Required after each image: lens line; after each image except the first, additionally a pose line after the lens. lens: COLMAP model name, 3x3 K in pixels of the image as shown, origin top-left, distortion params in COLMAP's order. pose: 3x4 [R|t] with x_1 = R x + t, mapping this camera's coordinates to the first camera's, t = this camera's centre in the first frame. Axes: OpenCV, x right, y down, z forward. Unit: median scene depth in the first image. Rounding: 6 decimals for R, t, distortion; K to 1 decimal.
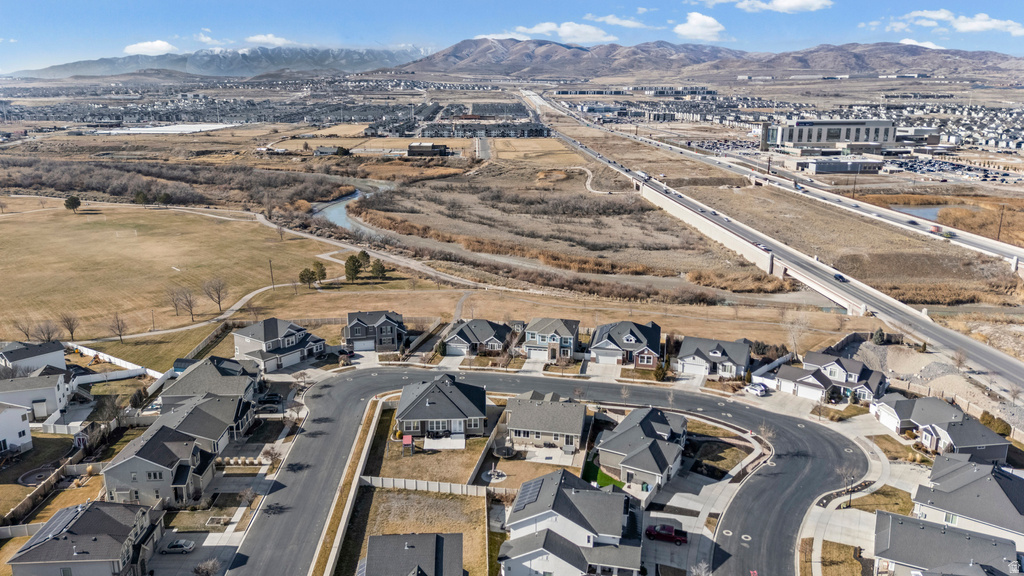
lens RADIAL K [[733.3, 0, 512.0], [0, 733.3, 288.0], [0, 0, 1]] dist [0.132659, -0.195625]
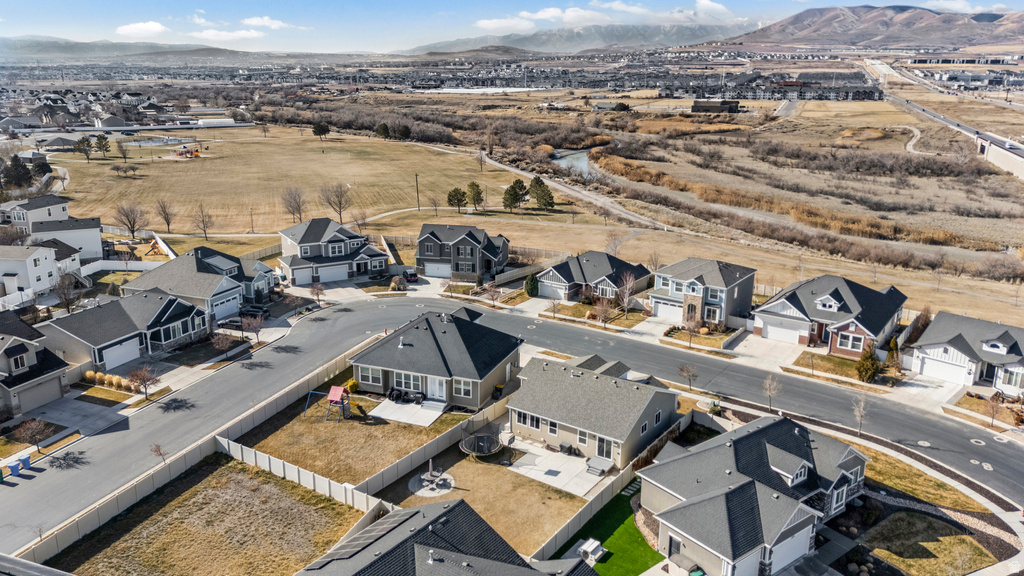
lens RADIAL K [[753.6, 0, 512.0], [0, 753.6, 288.0], [0, 0, 1]] dist [0.074908, -0.067395]
pose [[0.917029, 0.115872, -0.381617, 0.156908], [-0.106636, 0.993264, 0.045341, 0.055758], [0.384300, -0.000885, 0.923208, 0.353586]]
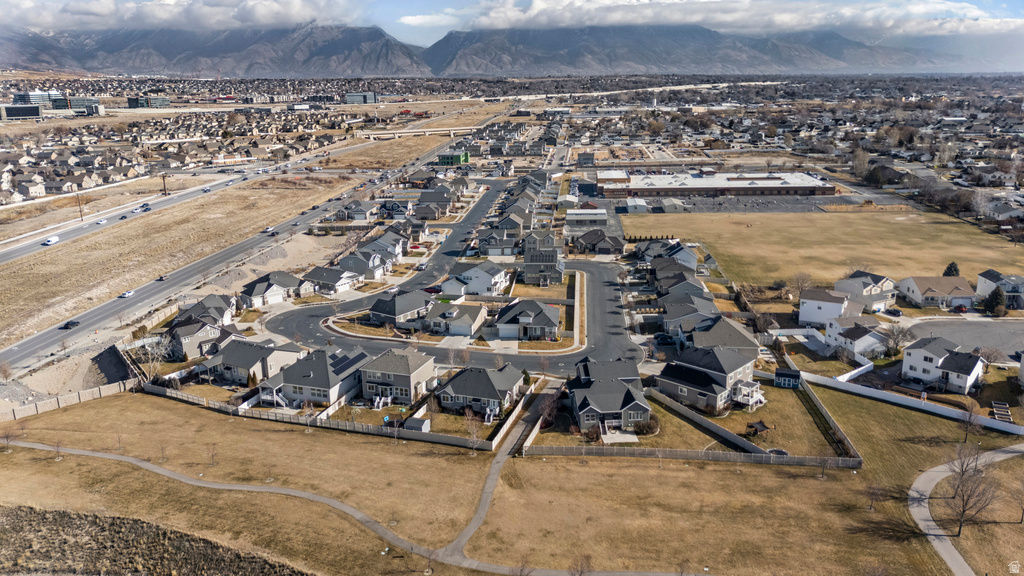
lens RADIAL K [[772.3, 0, 512.0], [0, 772.3, 288.0], [0, 0, 1]] dist [0.097012, -0.097750]
pose [[-0.990345, -0.021092, 0.137007, -0.210617], [0.049864, 0.867995, 0.494063, -0.492700], [-0.129342, 0.496124, -0.858563, 1.789616]]
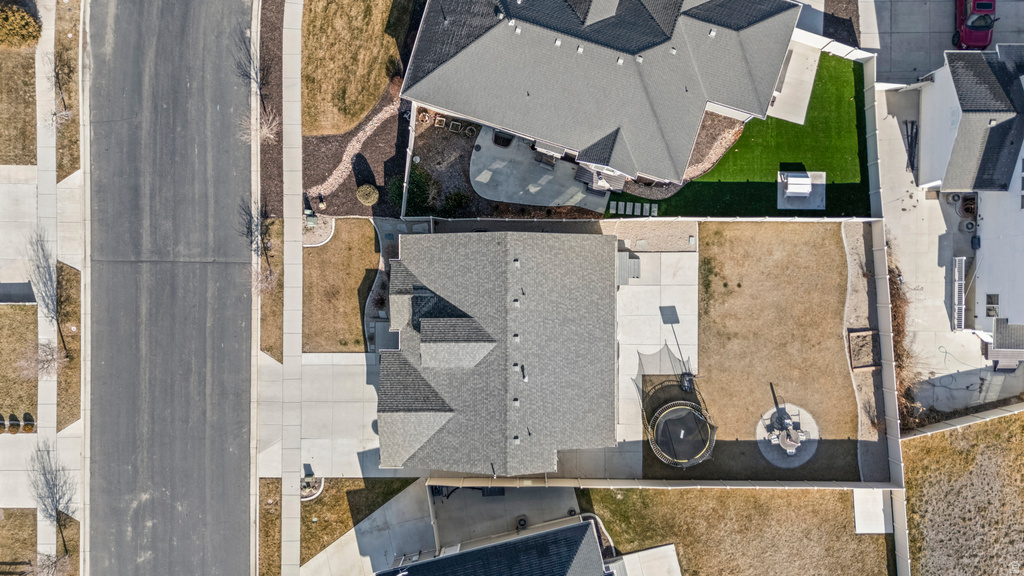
lens RADIAL K [[753.6, 0, 512.0], [0, 753.6, 288.0], [0, 0, 1]] dist [0.074908, -0.067395]
pose [[-0.198913, -0.979985, -0.007932, 0.060090], [0.258856, -0.060344, 0.964029, -0.120590], [-0.945213, 0.189704, 0.265678, 0.706498]]
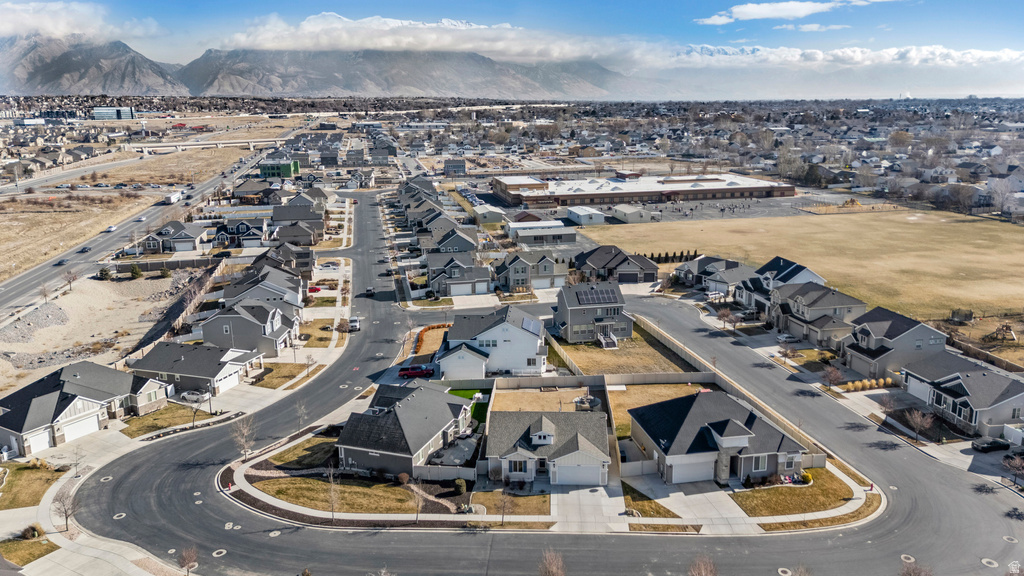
lens RADIAL K [[772.3, 0, 512.0], [0, 772.3, 288.0], [0, 0, 1]] dist [0.097012, -0.097750]
pose [[-0.988782, 0.044451, -0.142599, 0.136138], [-0.027607, 0.883857, 0.466941, -0.215757], [0.146794, 0.465640, -0.872715, 1.217454]]
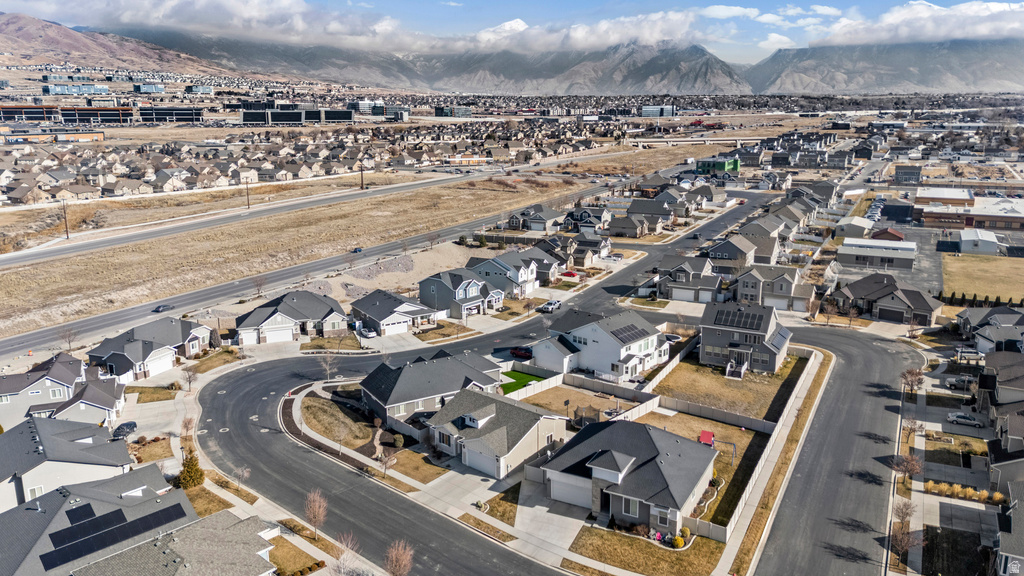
lens RADIAL K [[772.3, 0, 512.0], [0, 772.3, 288.0], [0, 0, 1]] dist [0.097012, -0.097750]
pose [[-0.860483, -0.117782, 0.495677, -0.246841], [0.128356, 0.891411, 0.434638, -0.205456], [-0.493045, 0.437622, -0.751927, 1.173058]]
